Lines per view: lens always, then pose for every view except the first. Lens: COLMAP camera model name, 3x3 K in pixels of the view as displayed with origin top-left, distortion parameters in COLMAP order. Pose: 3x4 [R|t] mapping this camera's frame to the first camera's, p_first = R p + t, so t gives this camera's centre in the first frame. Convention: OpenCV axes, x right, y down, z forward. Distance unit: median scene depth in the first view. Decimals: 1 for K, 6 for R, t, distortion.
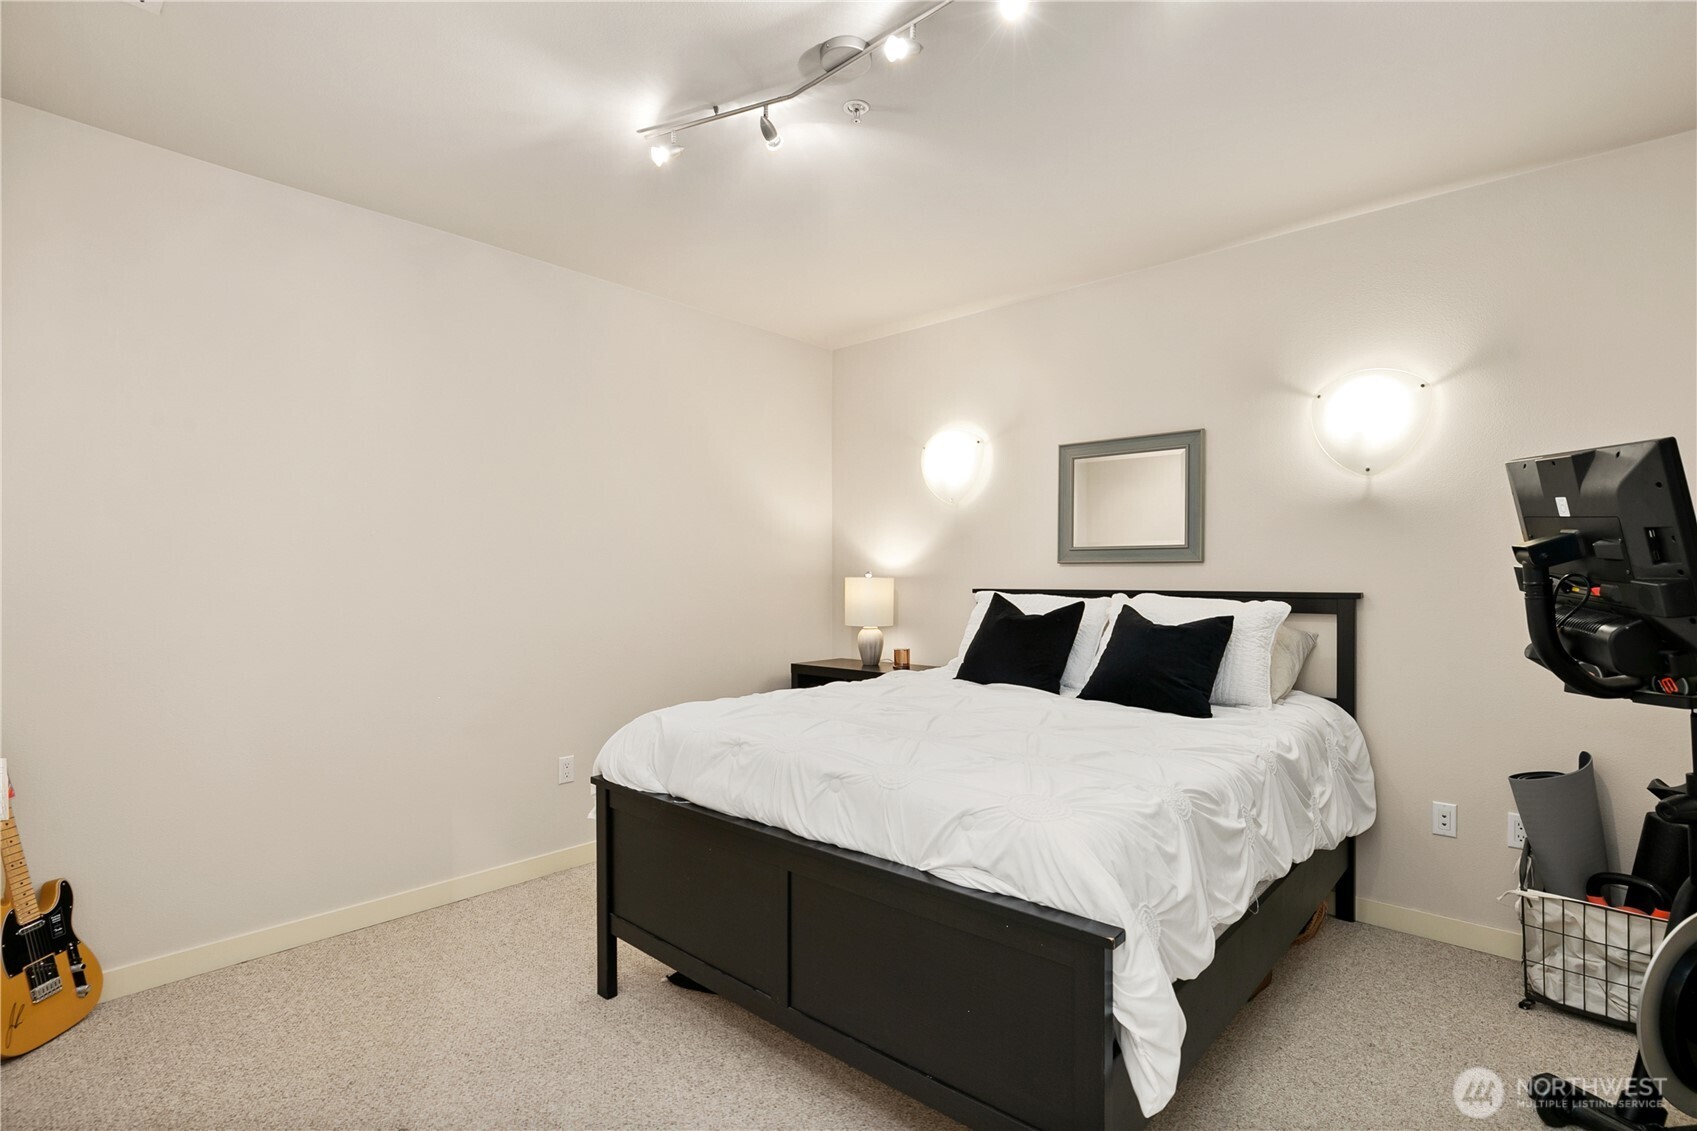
lens RADIAL K [[809.3, 0, 842.7], [0, 809.3, 564.5], [0, 0, 1]] dist [-0.013840, 0.002114]
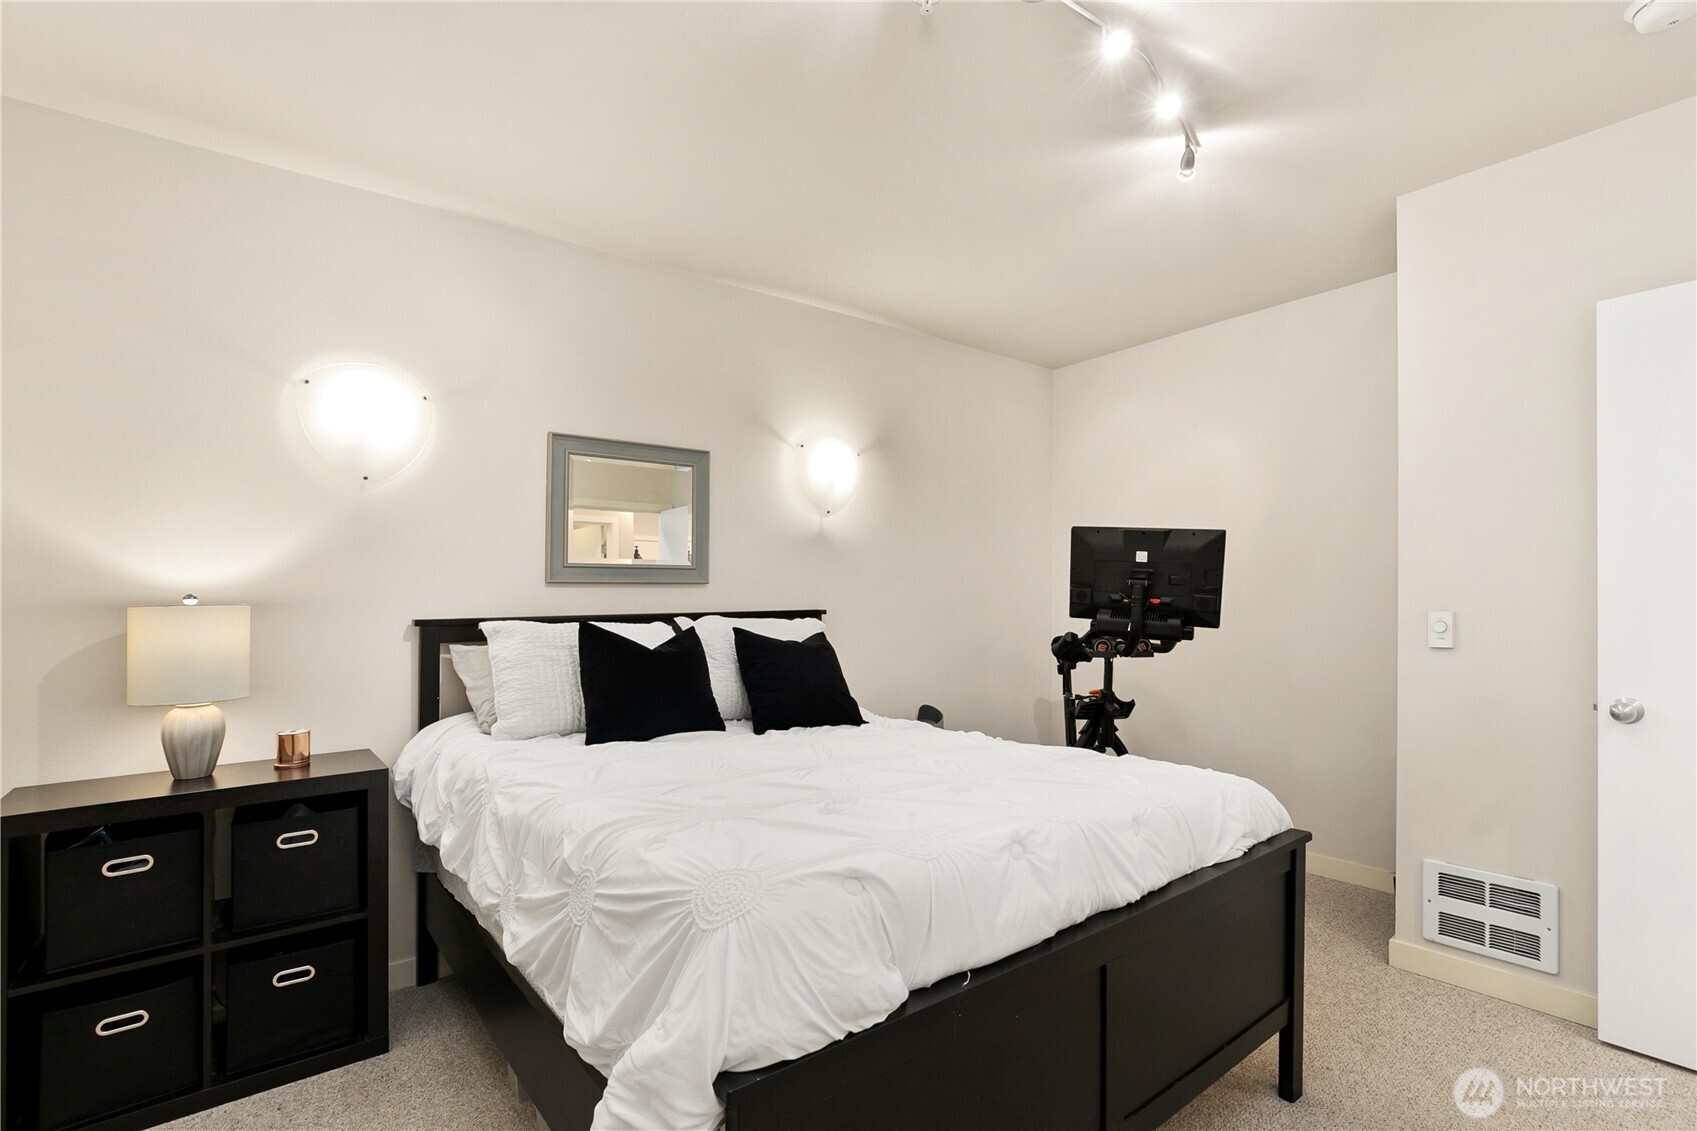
lens RADIAL K [[832.2, 0, 834.9], [0, 832.2, 606.0], [0, 0, 1]] dist [0.001298, 0.000282]
pose [[0.151018, -0.015180, 0.988414, -0.557589], [-0.002534, 0.999873, 0.015743, 0.008120], [-0.988528, -0.004882, 0.150960, 0.690289]]
